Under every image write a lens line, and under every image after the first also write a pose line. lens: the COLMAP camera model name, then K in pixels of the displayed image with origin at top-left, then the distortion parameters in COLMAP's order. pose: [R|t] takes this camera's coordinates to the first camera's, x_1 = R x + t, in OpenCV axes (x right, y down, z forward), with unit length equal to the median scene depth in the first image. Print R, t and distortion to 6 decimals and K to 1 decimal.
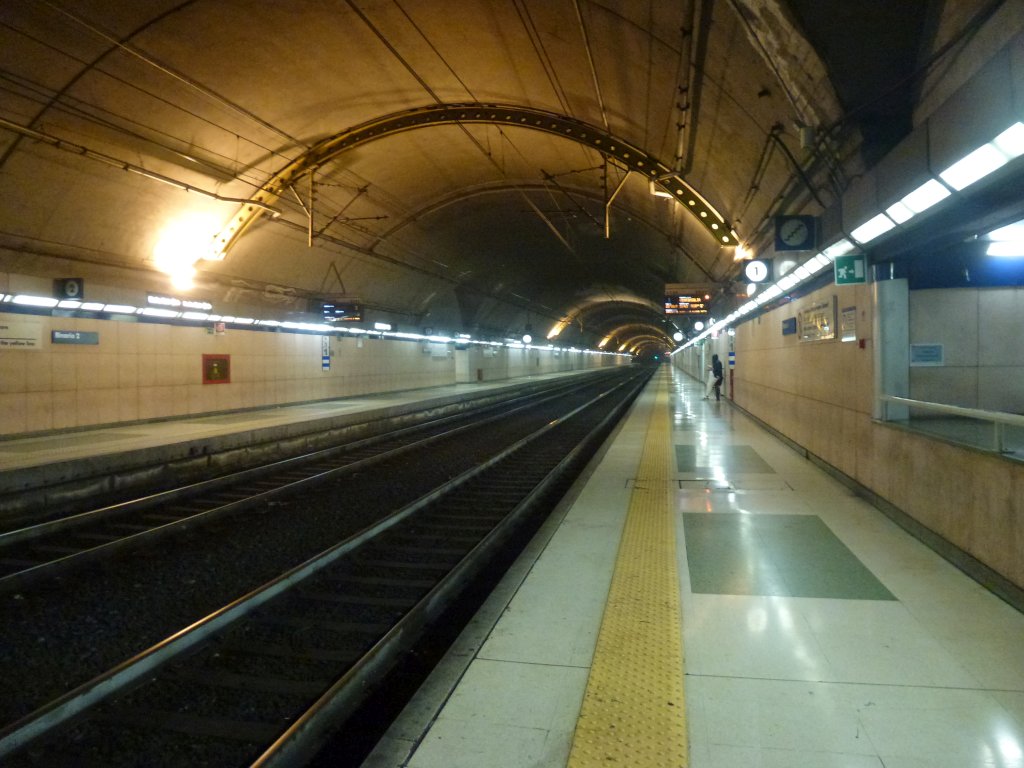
lens RADIAL K [[718.9, 0, 512.0], [0, 718.9, 384.0], [0, 0, 1]] dist [-0.052770, 0.000427]
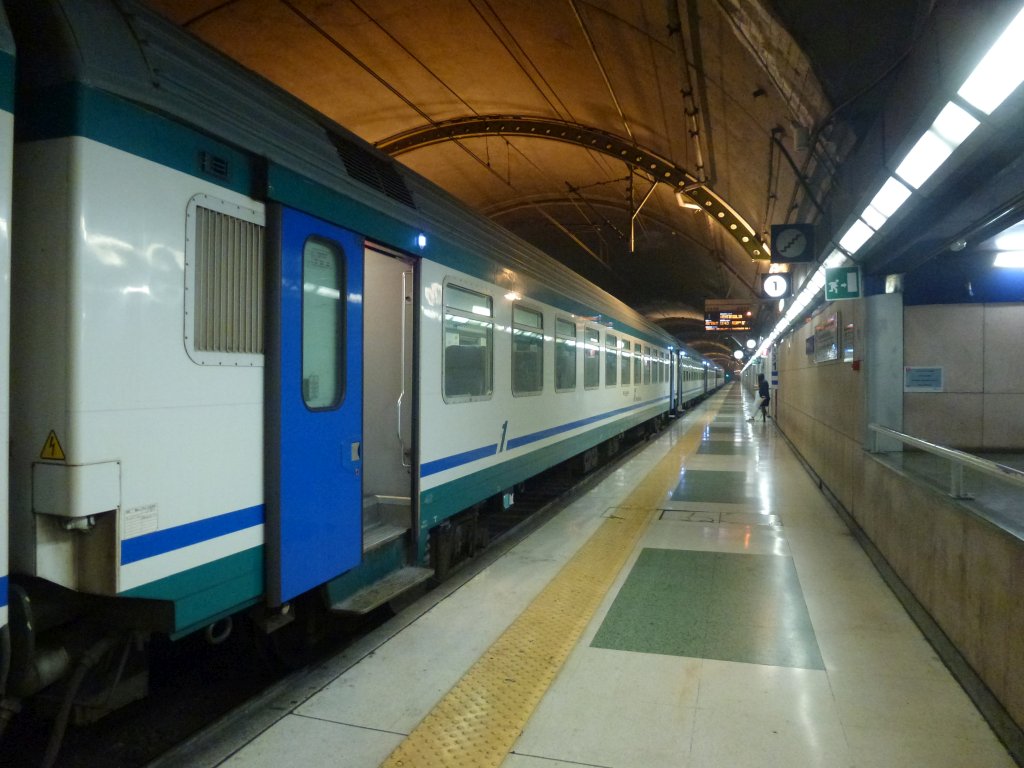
lens RADIAL K [[718.9, 0, 512.0], [0, 718.9, 384.0], [0, 0, 1]] dist [-0.052770, 0.000427]
pose [[0.995268, 0.015808, -0.095870, 0.097327], [-0.017849, 0.999631, -0.020466, -0.004837], [0.095511, 0.022081, 0.995183, 0.043699]]
